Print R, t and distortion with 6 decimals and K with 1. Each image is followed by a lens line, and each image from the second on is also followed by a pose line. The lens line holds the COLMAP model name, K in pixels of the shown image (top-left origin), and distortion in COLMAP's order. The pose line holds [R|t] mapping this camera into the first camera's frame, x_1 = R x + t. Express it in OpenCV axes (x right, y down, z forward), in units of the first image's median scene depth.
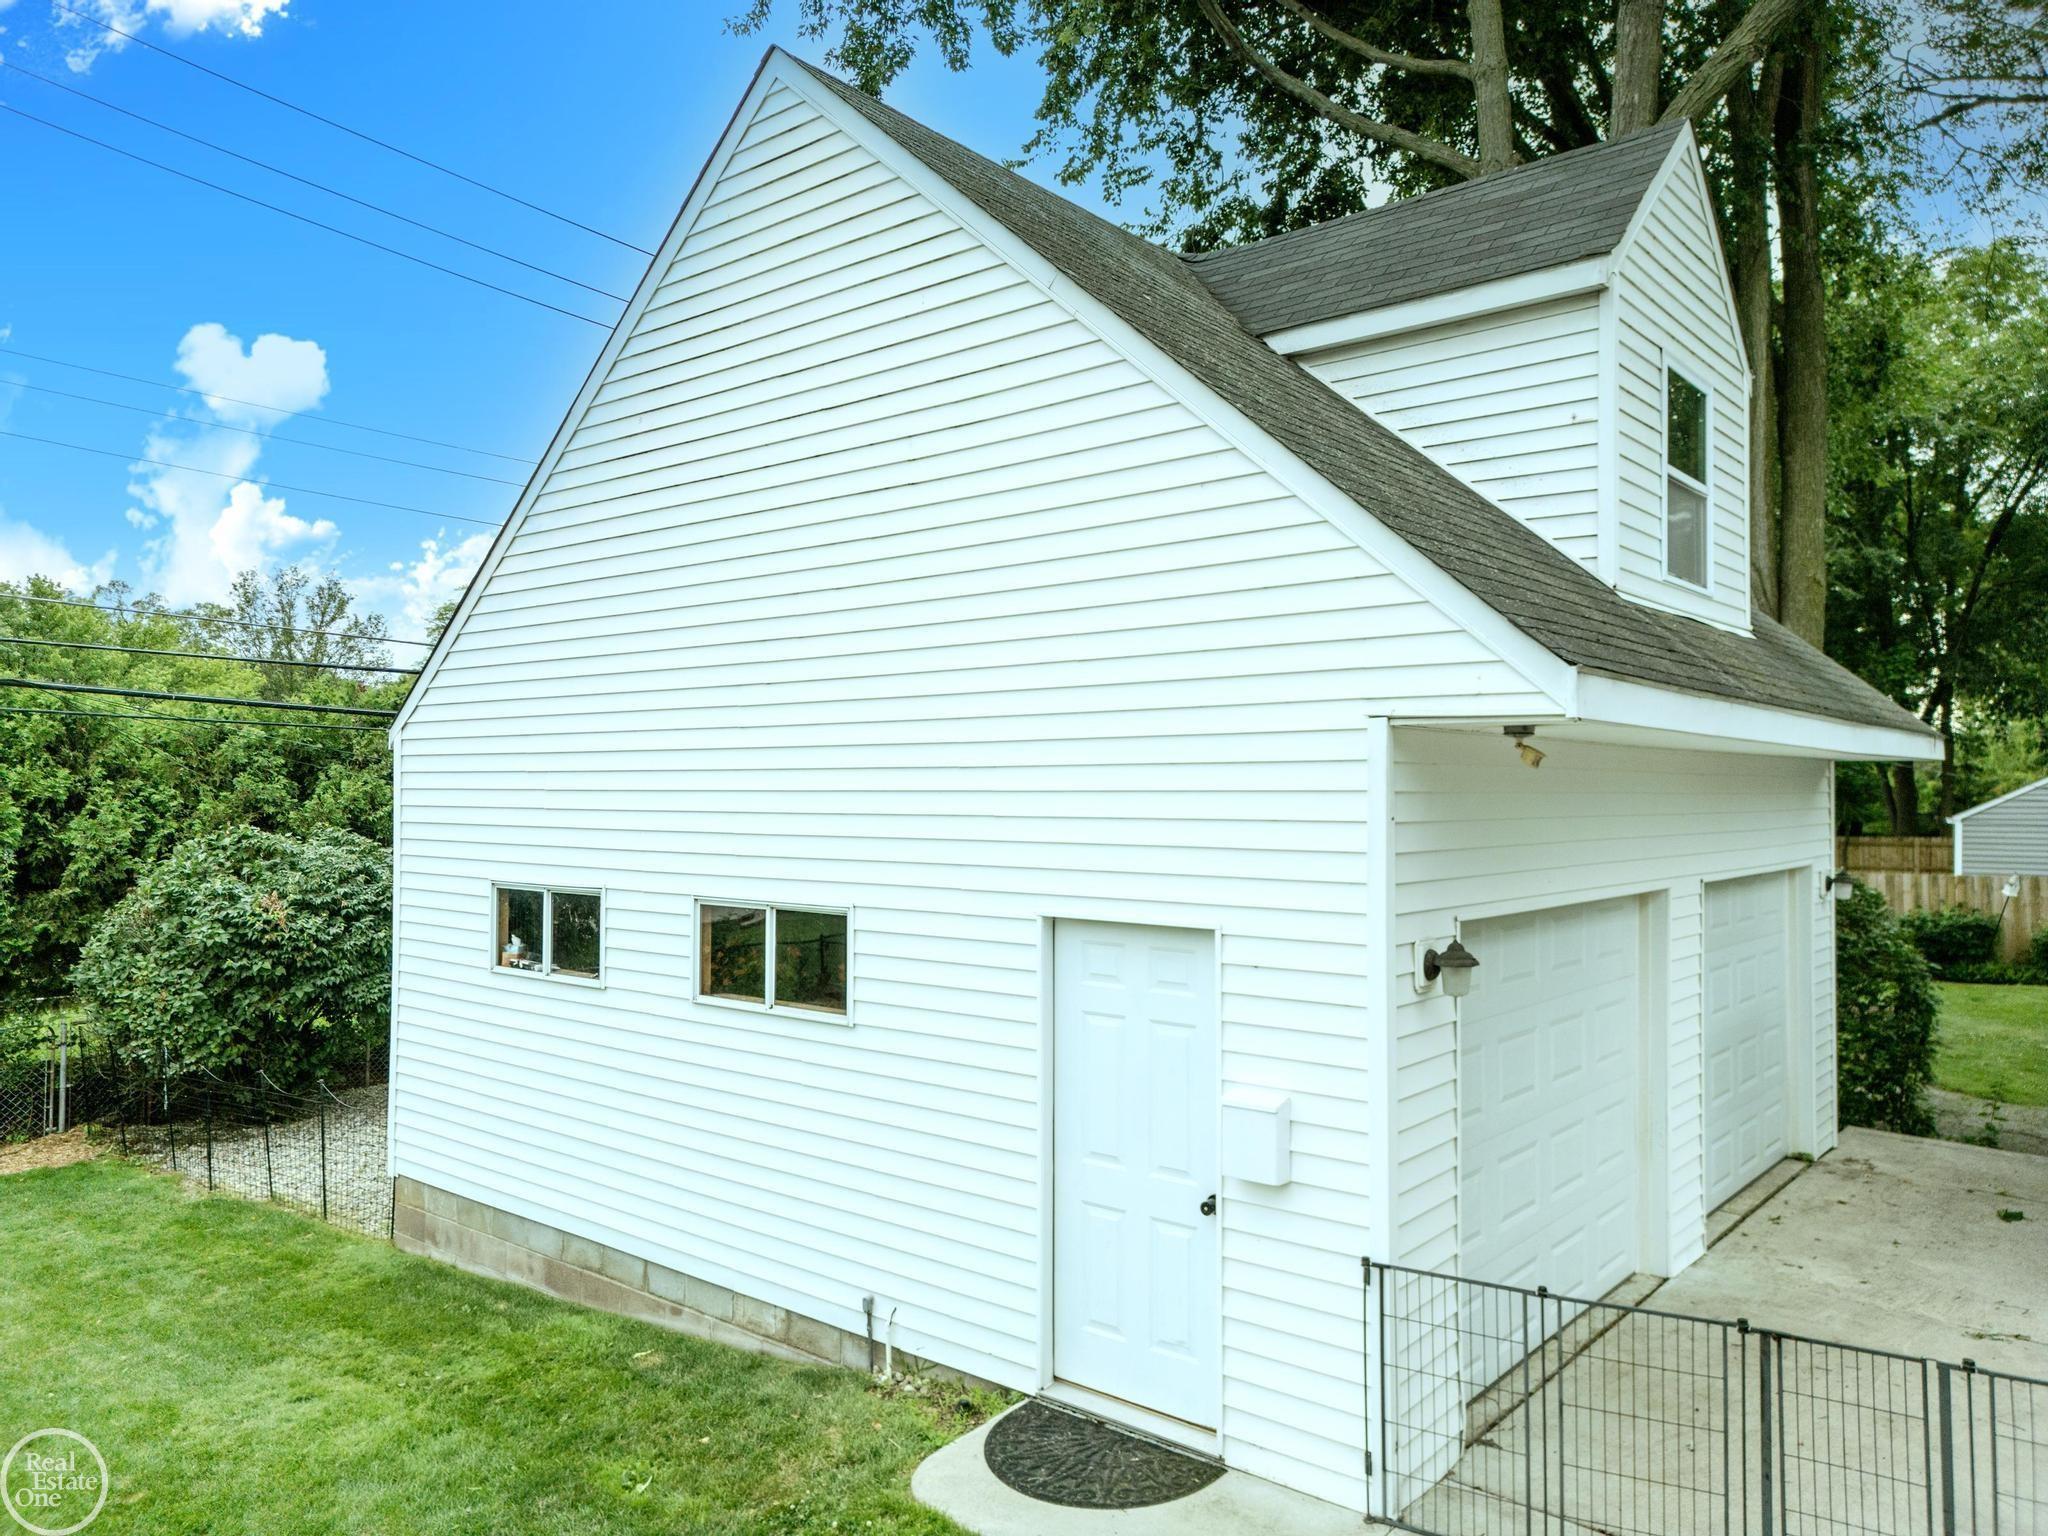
lens RADIAL K [[1448.4, 0, 1023.2], [0, 1448.4, 765.1], [0, 0, 1]] dist [0.001509, 0.023040]
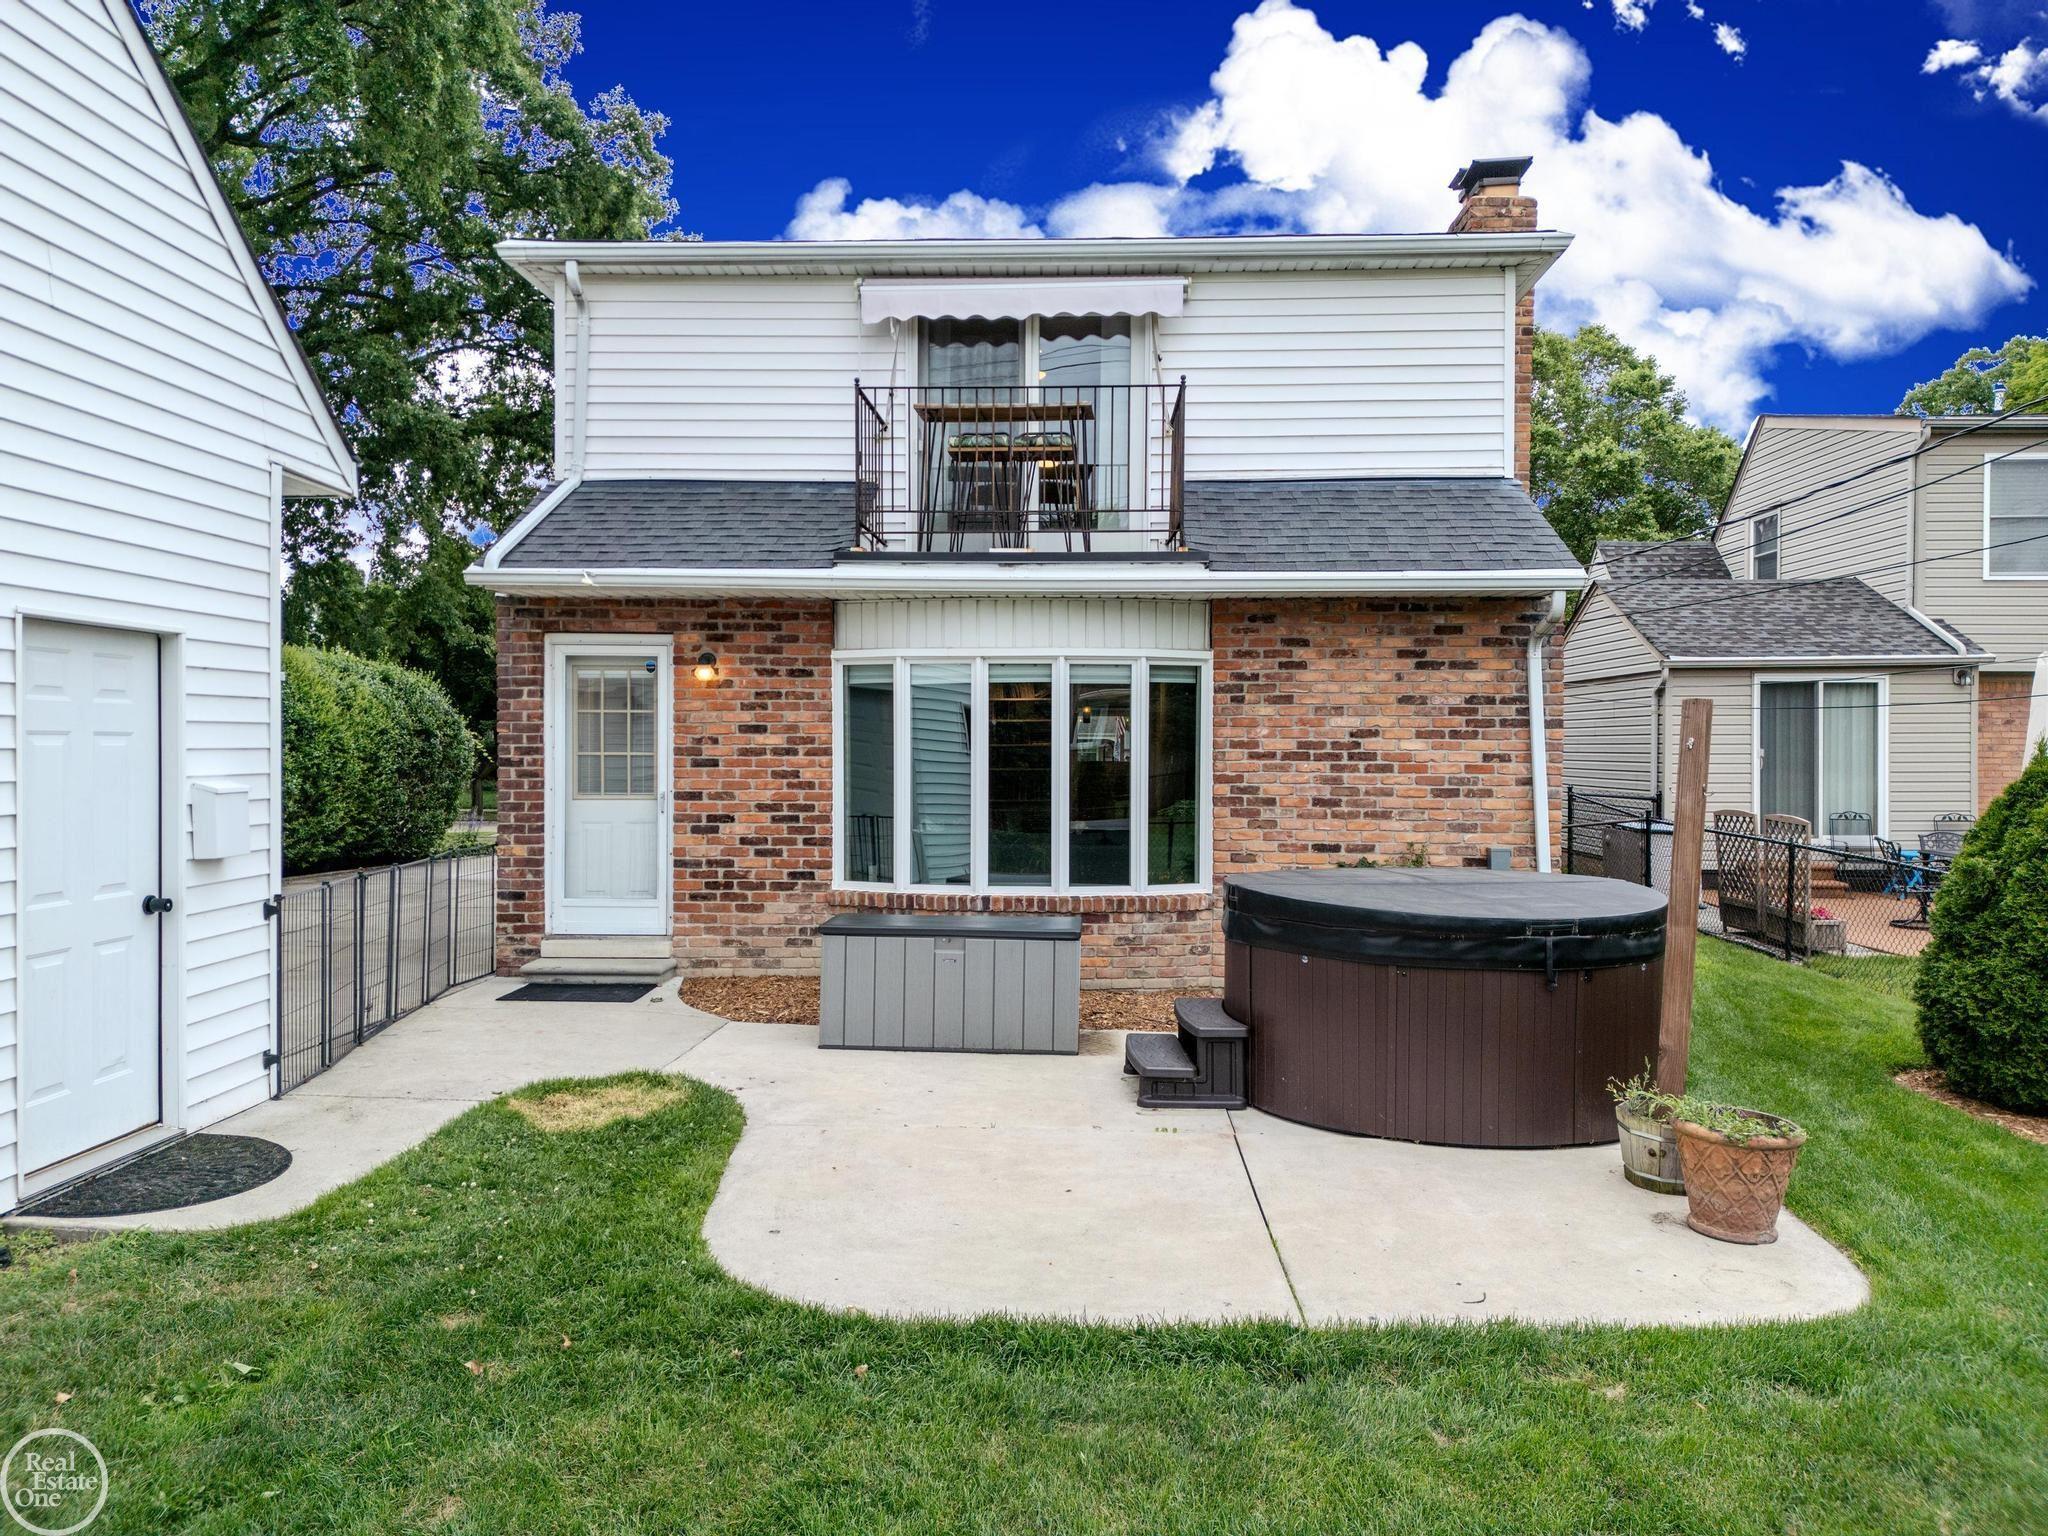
lens RADIAL K [[1448.4, 0, 1024.5], [0, 1448.4, 758.2], [0, 0, 1]] dist [0.001509, 0.023040]
pose [[-0.615700, -0.008899, 0.787931, -1.016270], [-0.015566, 0.999878, -0.000870, 0.185429], [-0.787827, -0.012801, -0.615763, 1.110995]]
